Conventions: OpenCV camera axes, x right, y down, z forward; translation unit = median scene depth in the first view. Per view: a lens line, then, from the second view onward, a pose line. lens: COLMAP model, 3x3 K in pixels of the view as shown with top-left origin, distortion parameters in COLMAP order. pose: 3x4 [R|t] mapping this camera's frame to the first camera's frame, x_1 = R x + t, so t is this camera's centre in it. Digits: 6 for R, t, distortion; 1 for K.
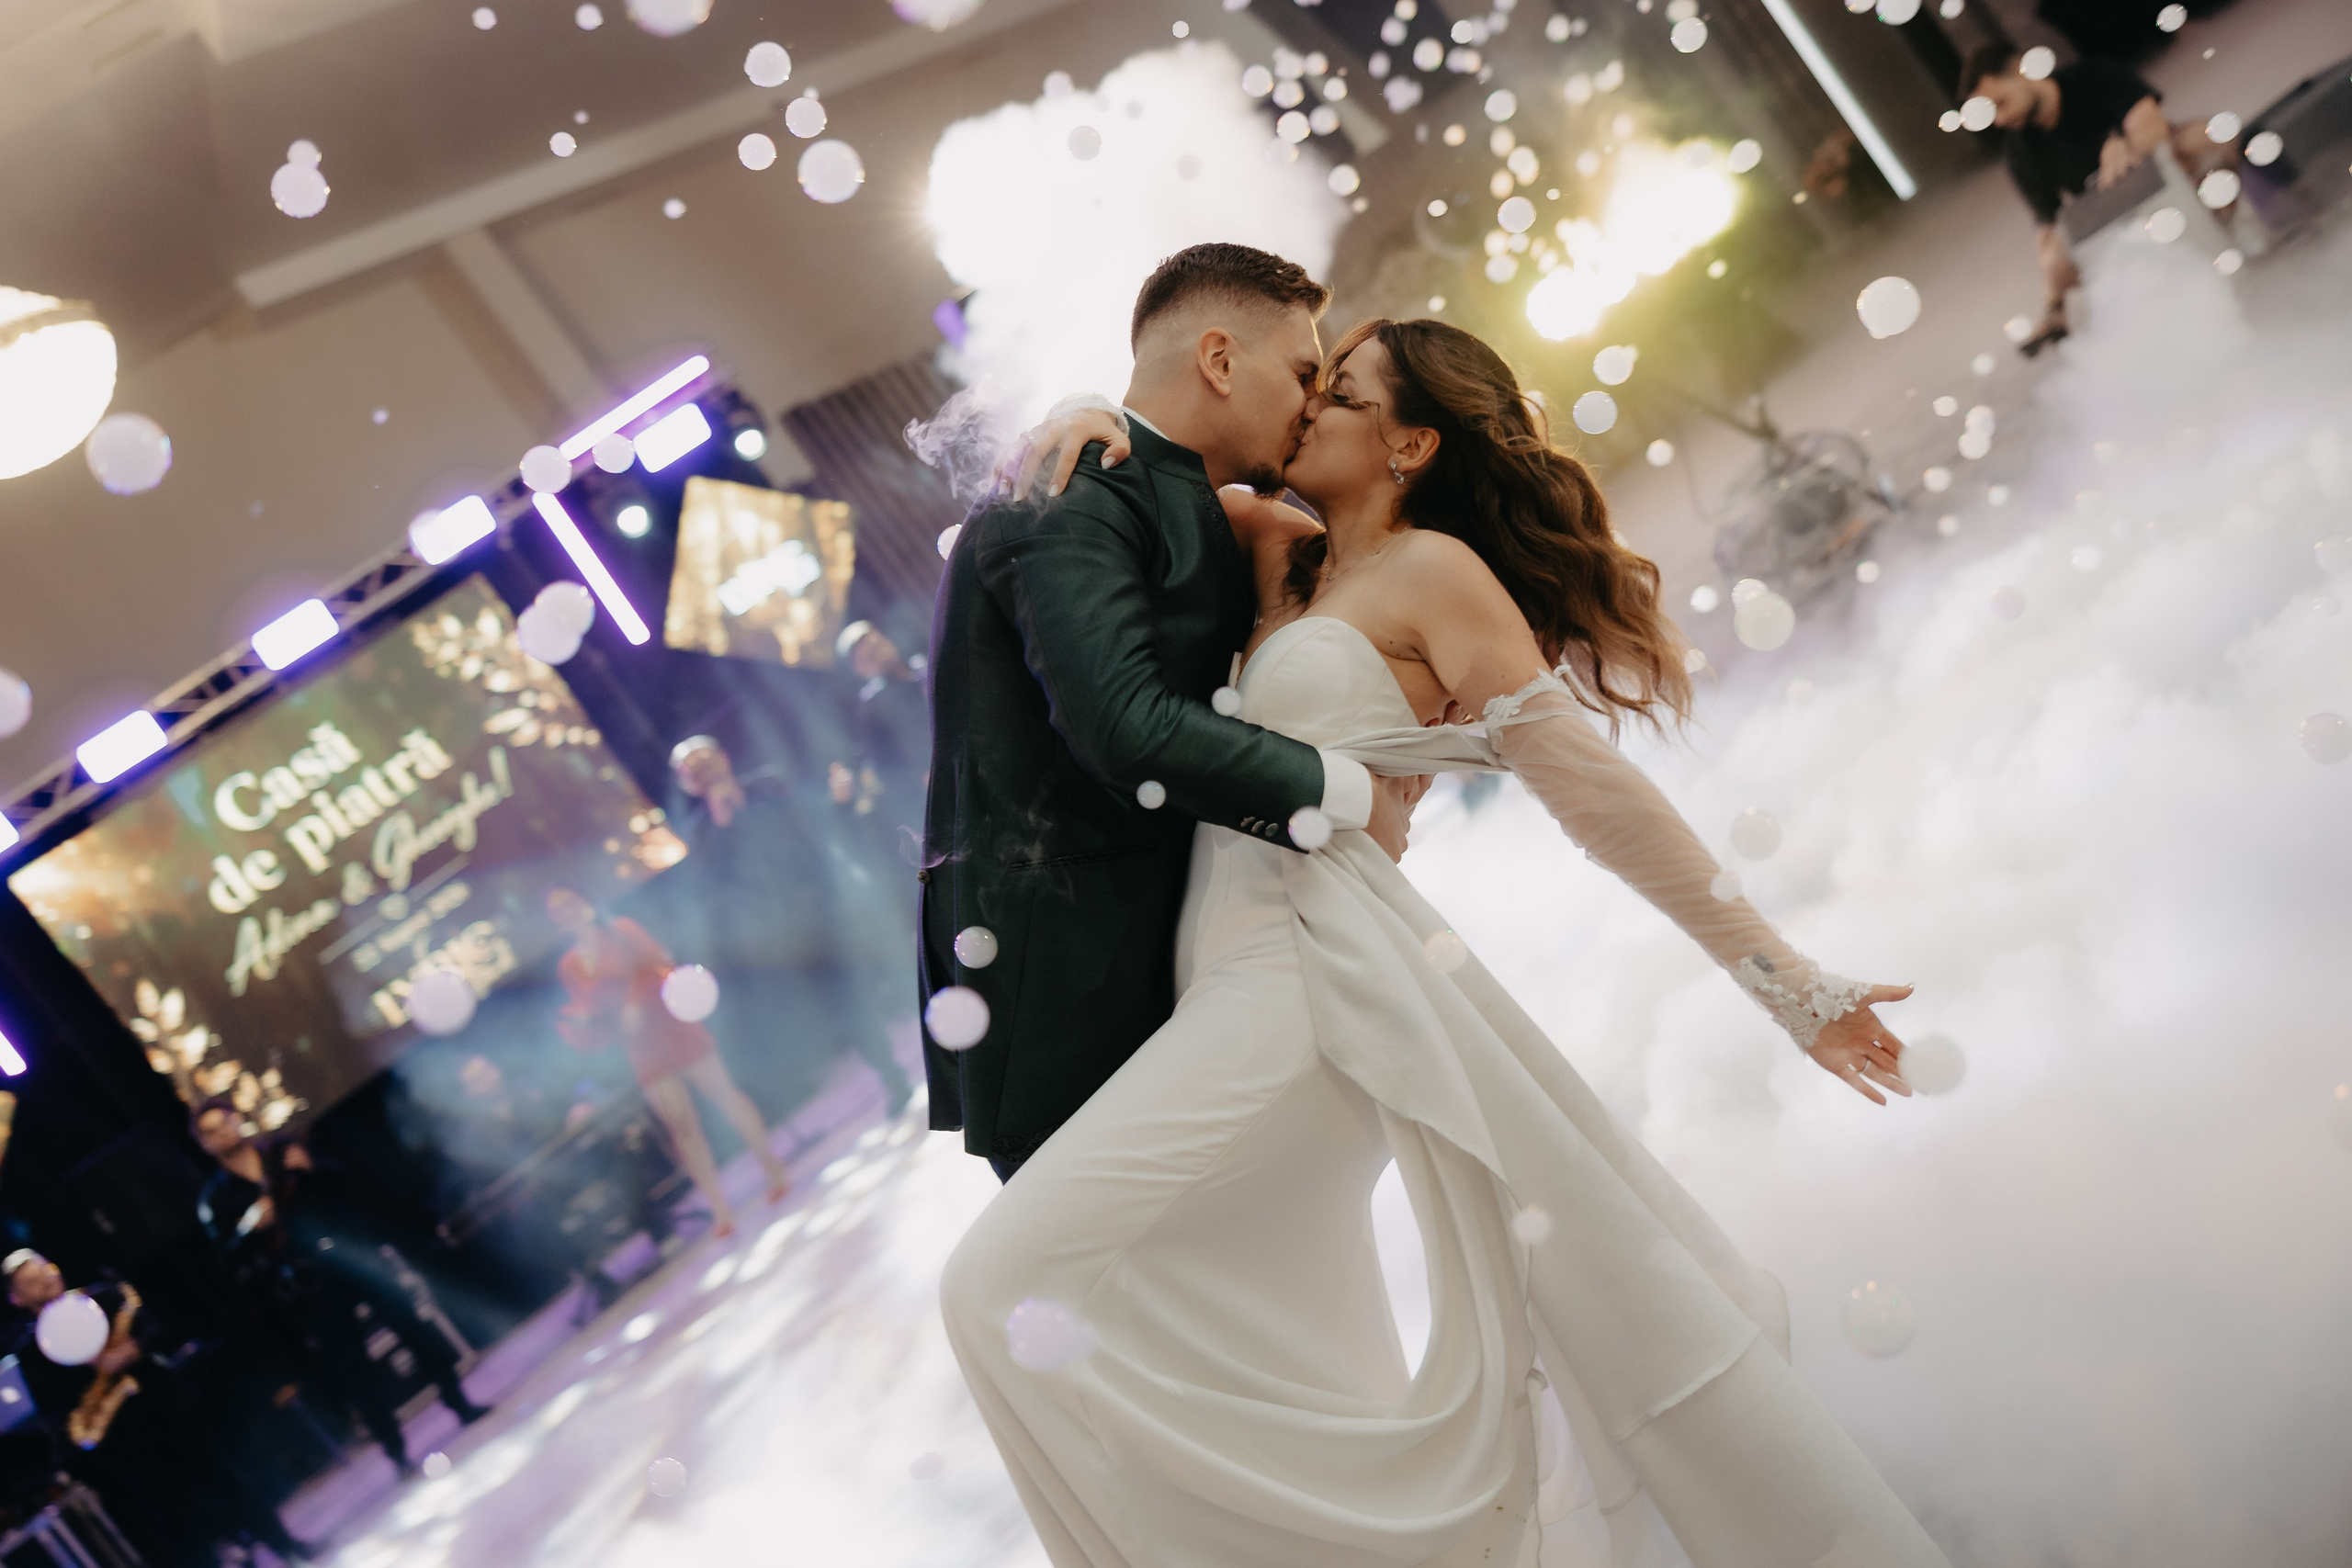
lens RADIAL K [[2520.4, 0, 1175.3], [0, 2520.4, 785.6], [0, 0, 1]] dist [0.029659, 0.000000]
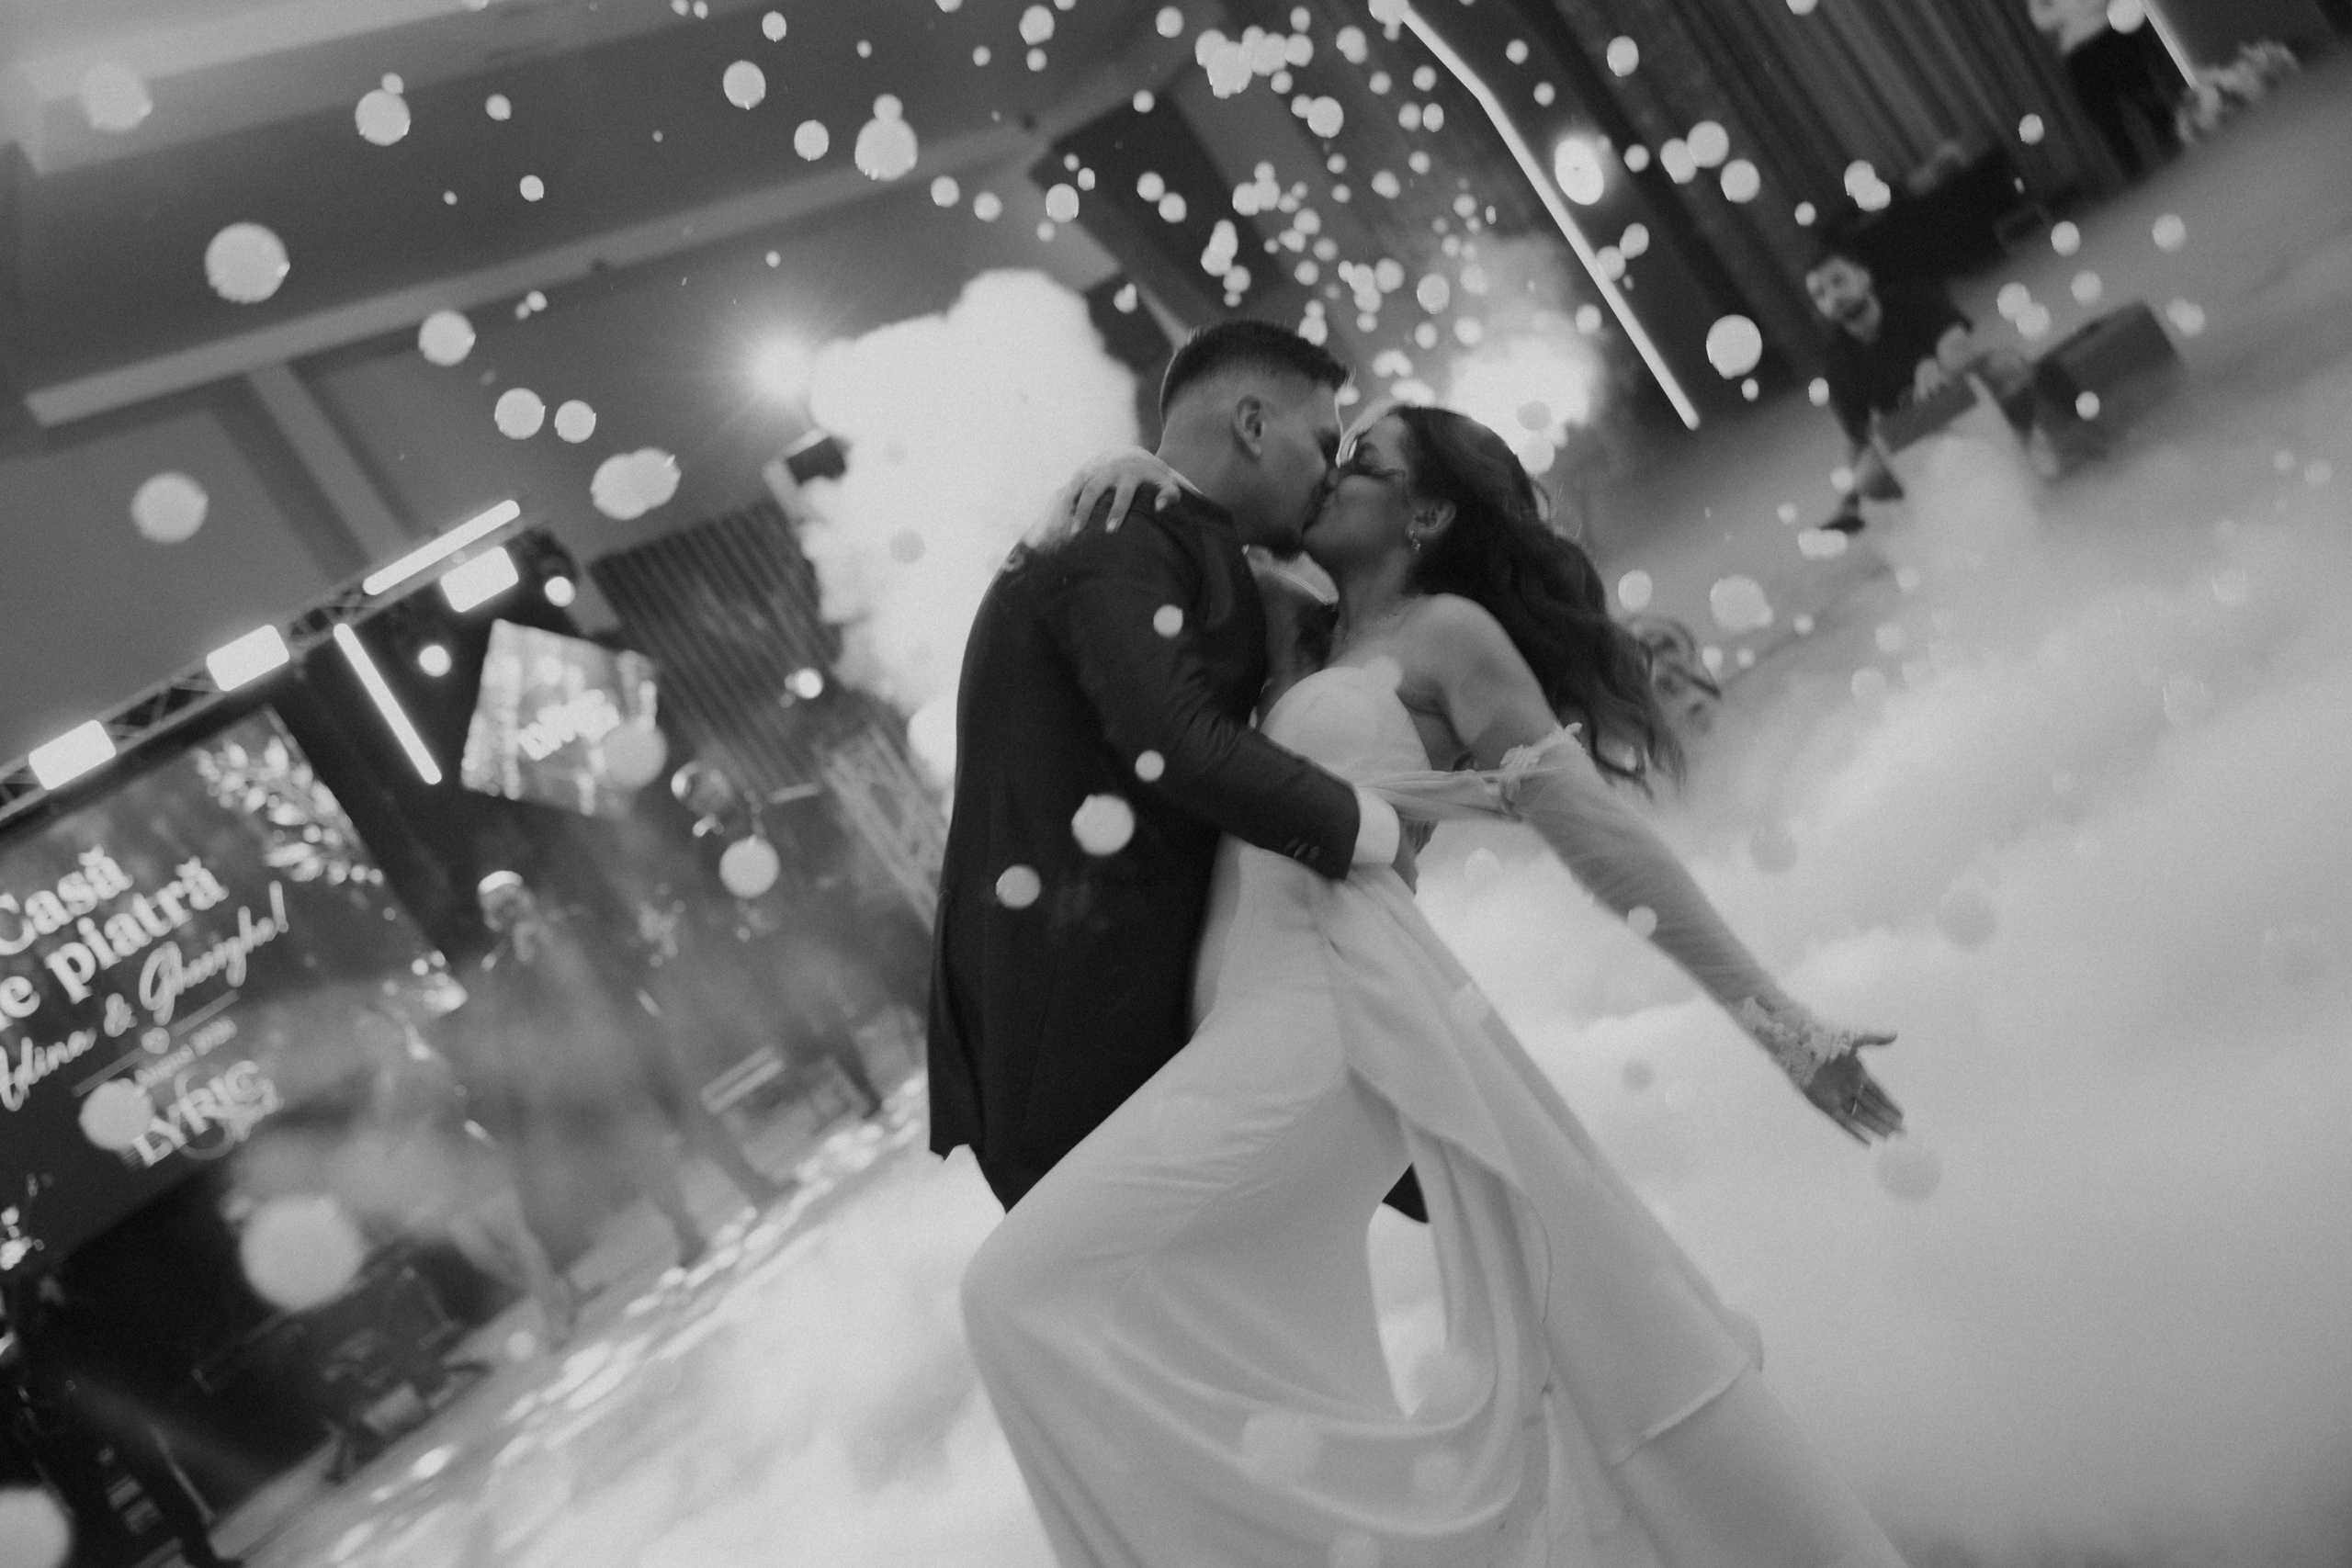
lens RADIAL K [[2520.4, 0, 1174.9], [0, 2520.4, 783.0], [0, 0, 1]] dist [0.029659, 0.000000]
pose [[0.994228, 0.051271, 0.094249, -0.019050], [-0.043615, 0.995713, -0.081573, 0.012153], [-0.098027, 0.076991, 0.992201, -0.005401]]
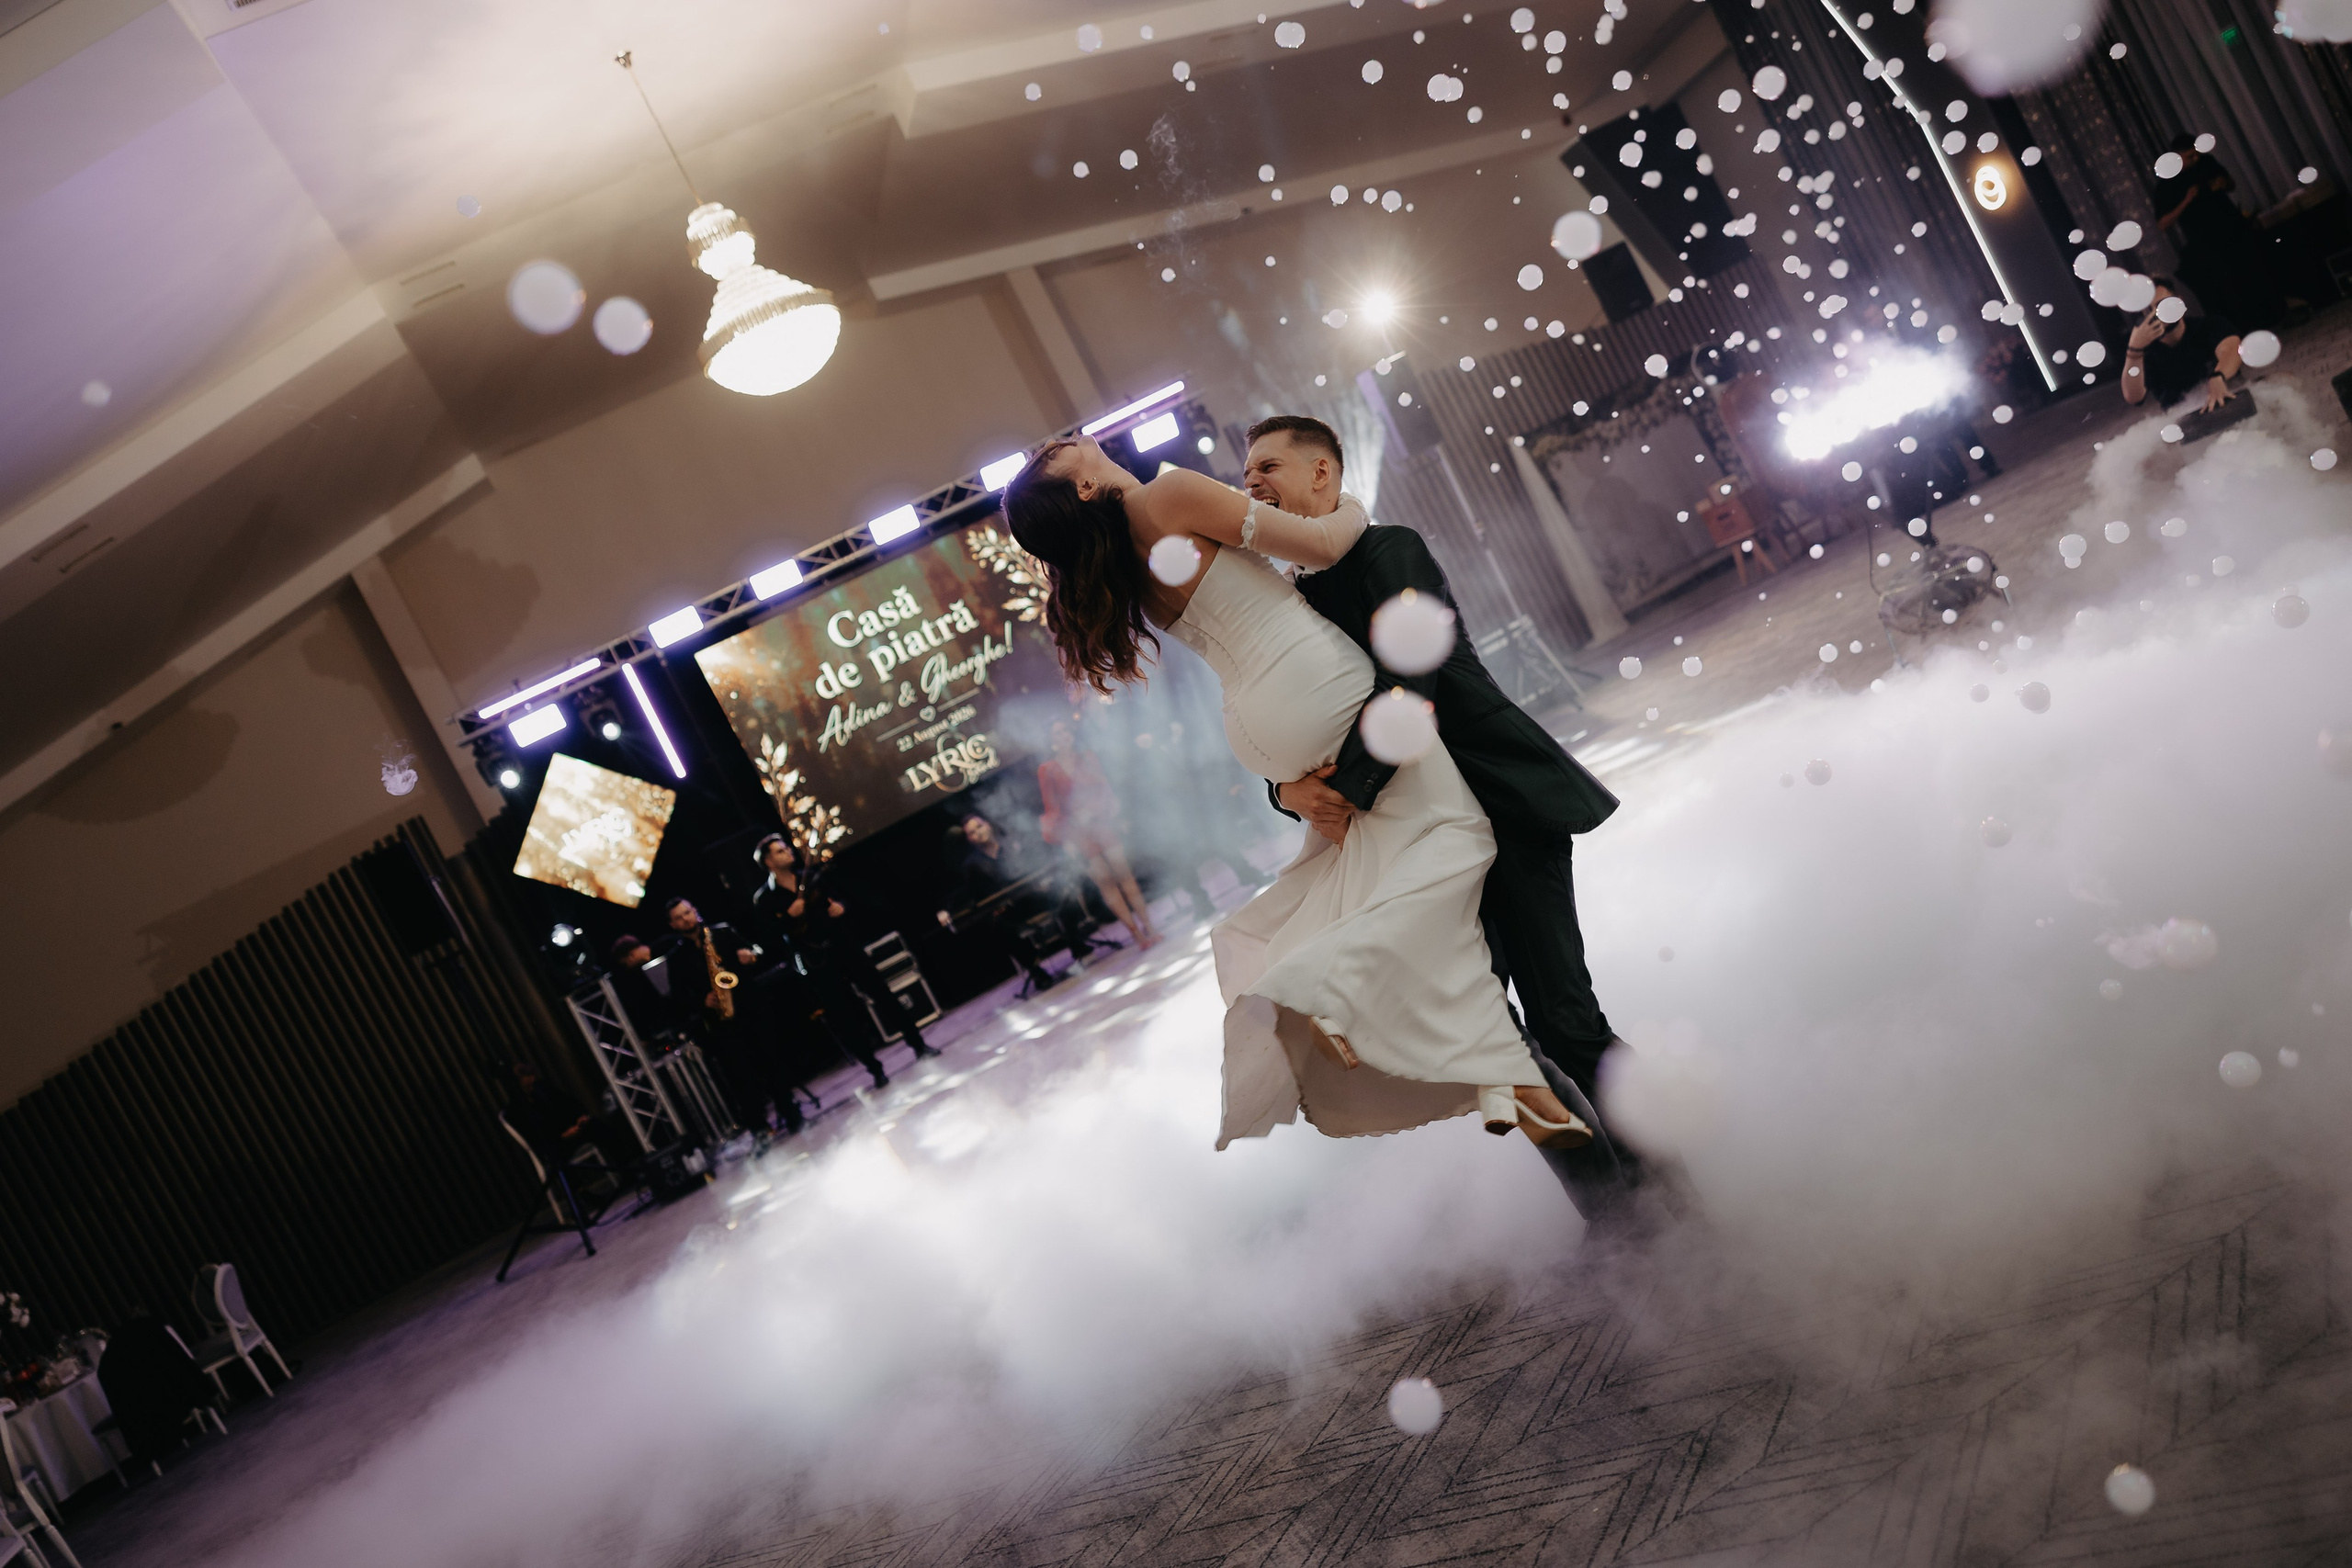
lens RADIAL K [[1905.8, 0, 1185.4], [0, 1905.8, 772.2], [0, 0, 1]] dist [0.049686, -0.003267]
pose [[0.979805, 0.170401, -0.104619, -0.034549], [-0.167900, 0.985274, 0.032331, 0.020303], [0.108587, -0.014113, 0.993987, -0.118046]]
